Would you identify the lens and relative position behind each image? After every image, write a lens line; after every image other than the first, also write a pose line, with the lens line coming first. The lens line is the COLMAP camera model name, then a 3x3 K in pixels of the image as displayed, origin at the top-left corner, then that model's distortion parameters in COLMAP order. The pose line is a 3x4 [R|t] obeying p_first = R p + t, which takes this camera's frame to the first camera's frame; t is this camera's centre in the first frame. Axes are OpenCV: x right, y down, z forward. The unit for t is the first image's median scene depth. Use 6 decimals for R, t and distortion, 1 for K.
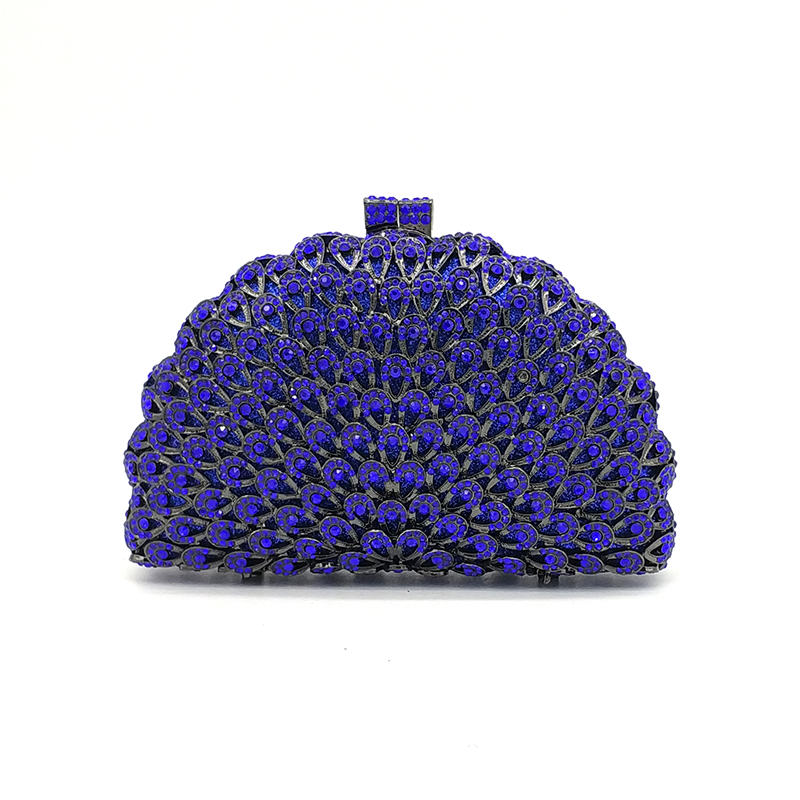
lens RADIAL K [[1741.6, 0, 469.5], [0, 1741.6, 494.3], [0, 0, 1]] dist [0.214625, 0.157374]
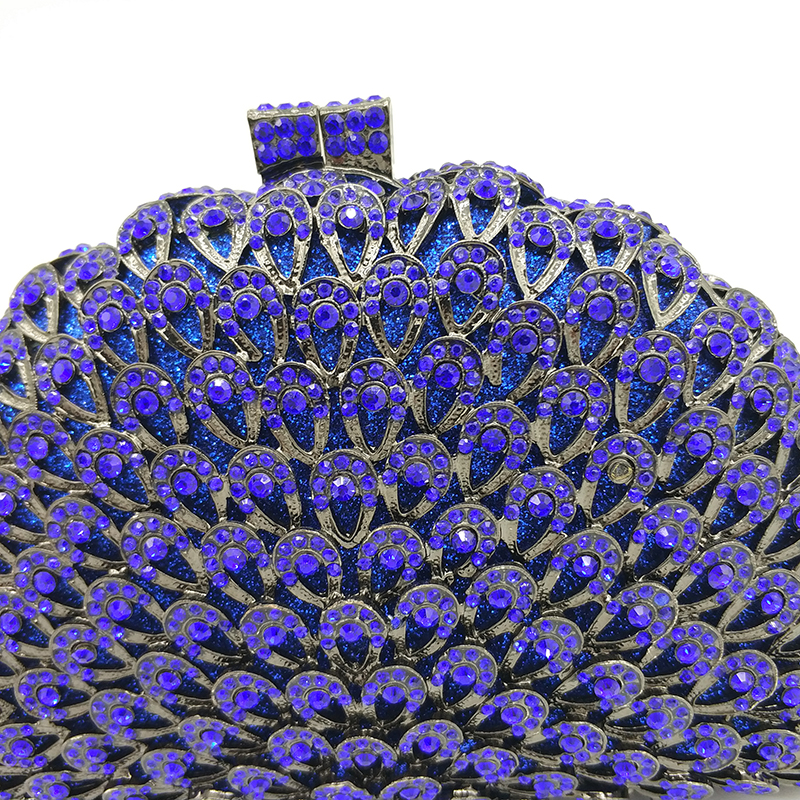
lens RADIAL K [[943.2, 0, 400.1], [0, 943.2, 431.8], [0, 0, 1]] dist [0.142052, -0.875686]
pose [[0.995732, -0.087384, -0.029711, -0.018510], [0.090561, 0.987137, 0.131751, -0.114669], [0.017816, -0.133880, 0.990837, 0.746810]]
